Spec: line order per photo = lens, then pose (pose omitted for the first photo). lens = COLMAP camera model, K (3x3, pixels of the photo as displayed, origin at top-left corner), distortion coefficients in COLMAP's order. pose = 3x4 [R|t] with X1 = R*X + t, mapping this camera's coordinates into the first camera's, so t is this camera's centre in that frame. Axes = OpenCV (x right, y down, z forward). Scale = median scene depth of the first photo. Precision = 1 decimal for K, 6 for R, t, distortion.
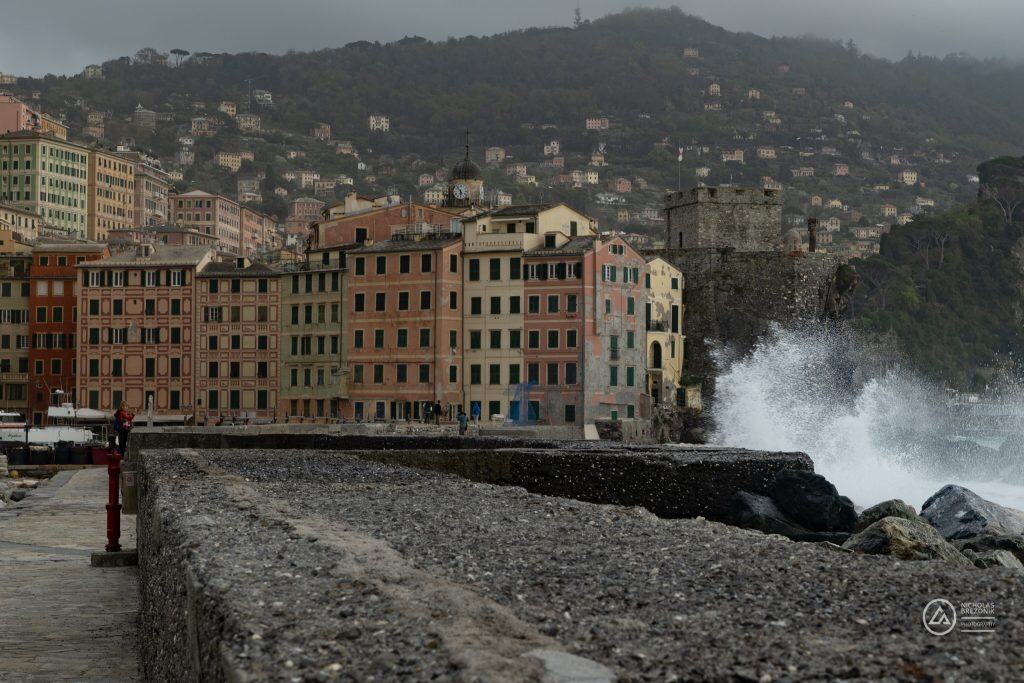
lens RADIAL K [[2346.6, 0, 680.8], [0, 2346.6, 320.4], [0, 0, 1]] dist [0.036846, -0.172382]
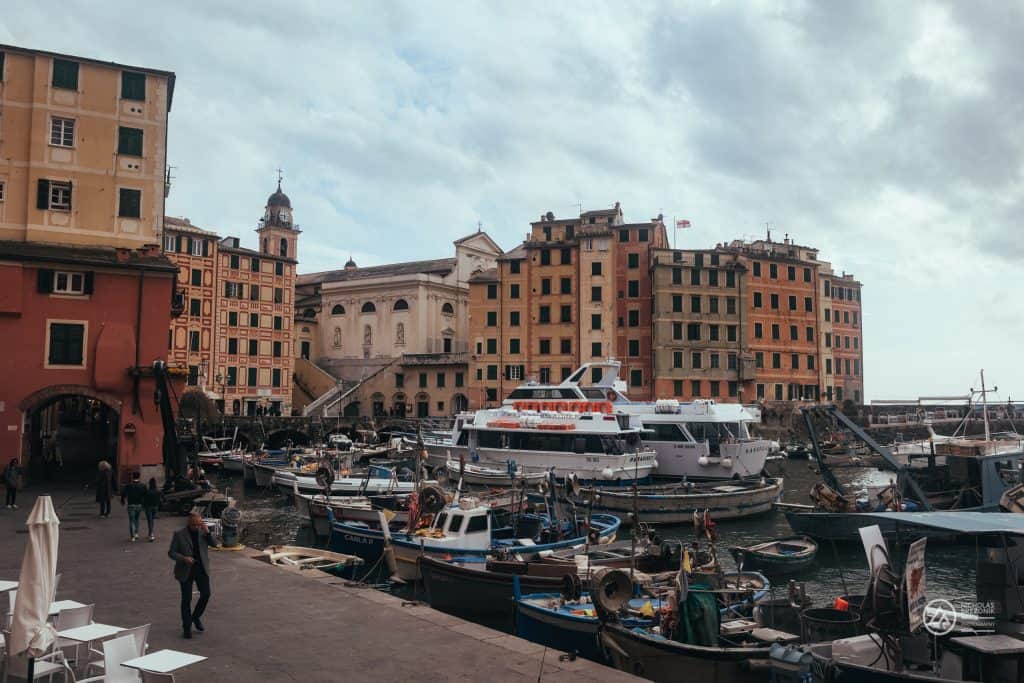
lens RADIAL K [[826.6, 0, 512.0], [0, 826.6, 341.5], [0, 0, 1]] dist [-0.001936, -0.000681]
pose [[0.467702, 0.069605, 0.881141, -0.451792], [-0.041851, 0.997520, -0.056584, 0.033944], [-0.882895, -0.010412, 0.469455, 0.736927]]
